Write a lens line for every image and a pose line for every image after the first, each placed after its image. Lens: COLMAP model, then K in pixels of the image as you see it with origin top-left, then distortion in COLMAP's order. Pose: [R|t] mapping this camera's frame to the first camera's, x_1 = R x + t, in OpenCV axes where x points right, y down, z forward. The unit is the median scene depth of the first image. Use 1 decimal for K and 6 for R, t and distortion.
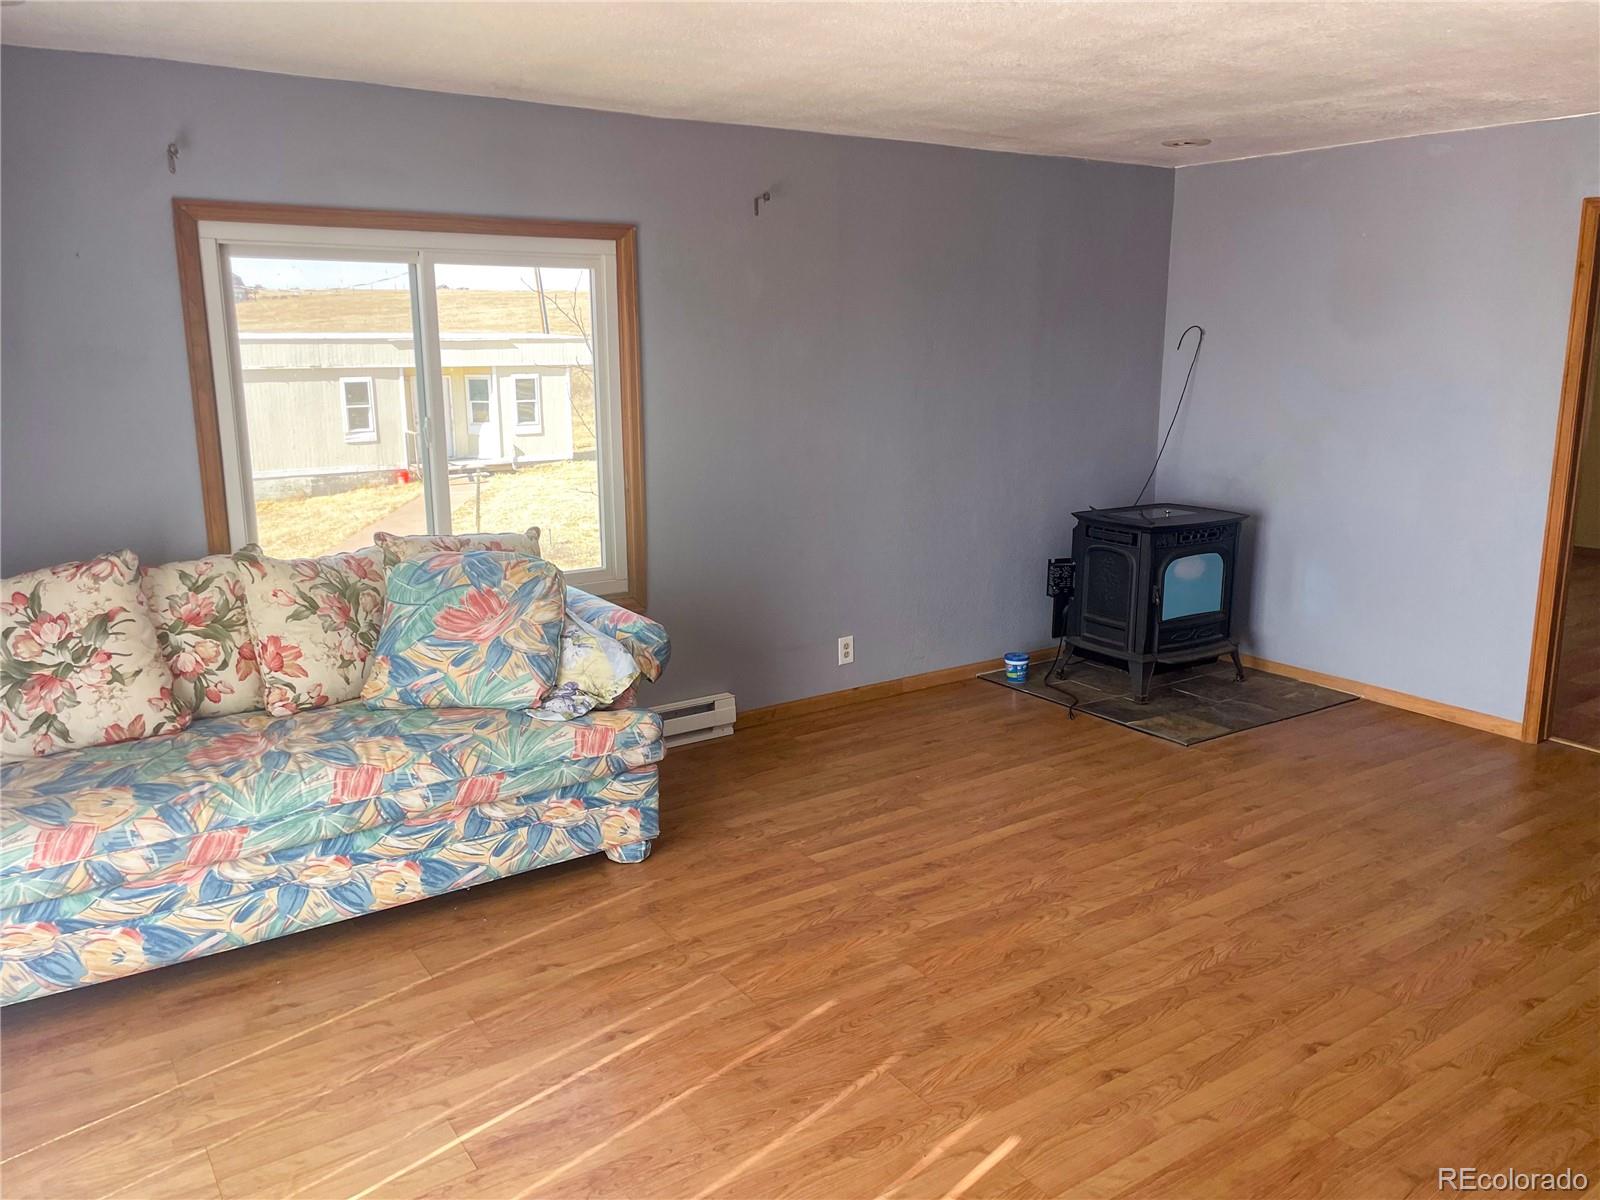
lens RADIAL K [[1214.7, 0, 810.9], [0, 1214.7, 589.4], [0, 0, 1]] dist [0.077123, -0.109062]
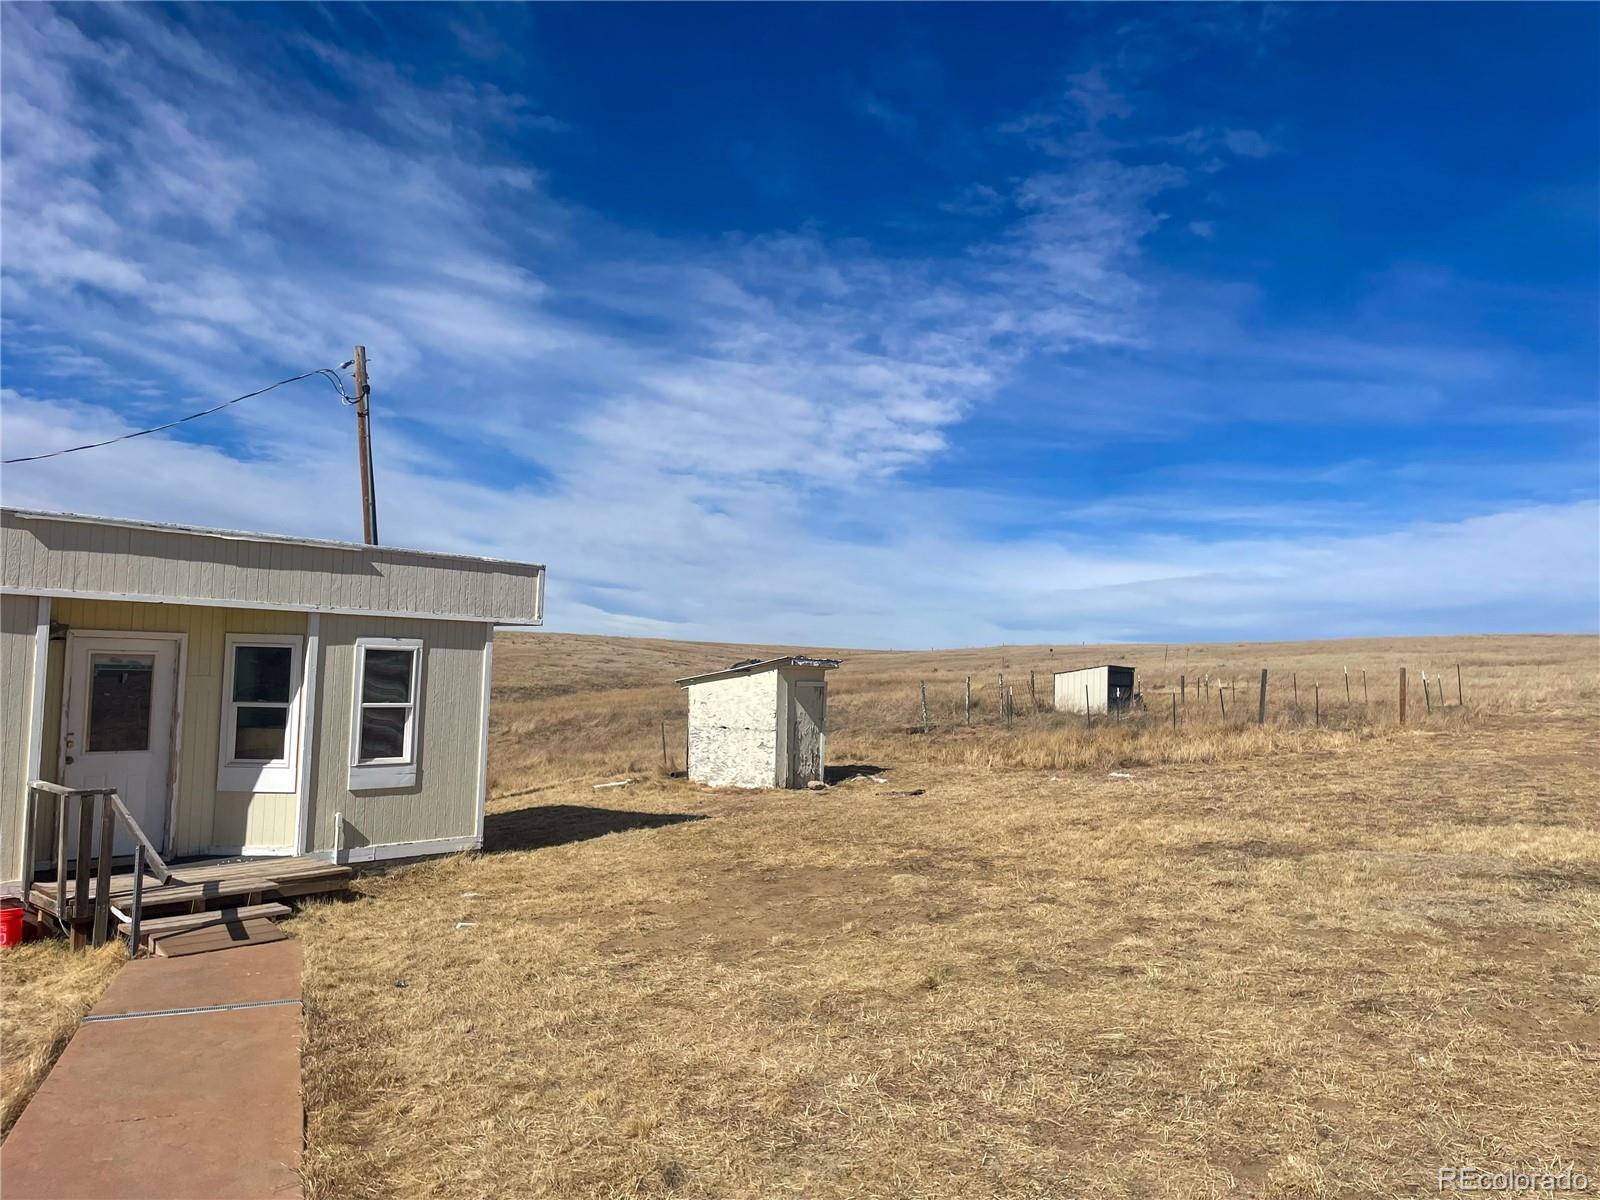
lens RADIAL K [[1214.7, 0, 808.7], [0, 1214.7, 602.9], [0, 0, 1]] dist [0.077123, -0.109062]
pose [[0.966826, 0.050232, 0.250449, -0.269607], [0.015477, 0.967153, -0.253725, -0.111806], [-0.254967, 0.249184, 0.934291, 0.783565]]
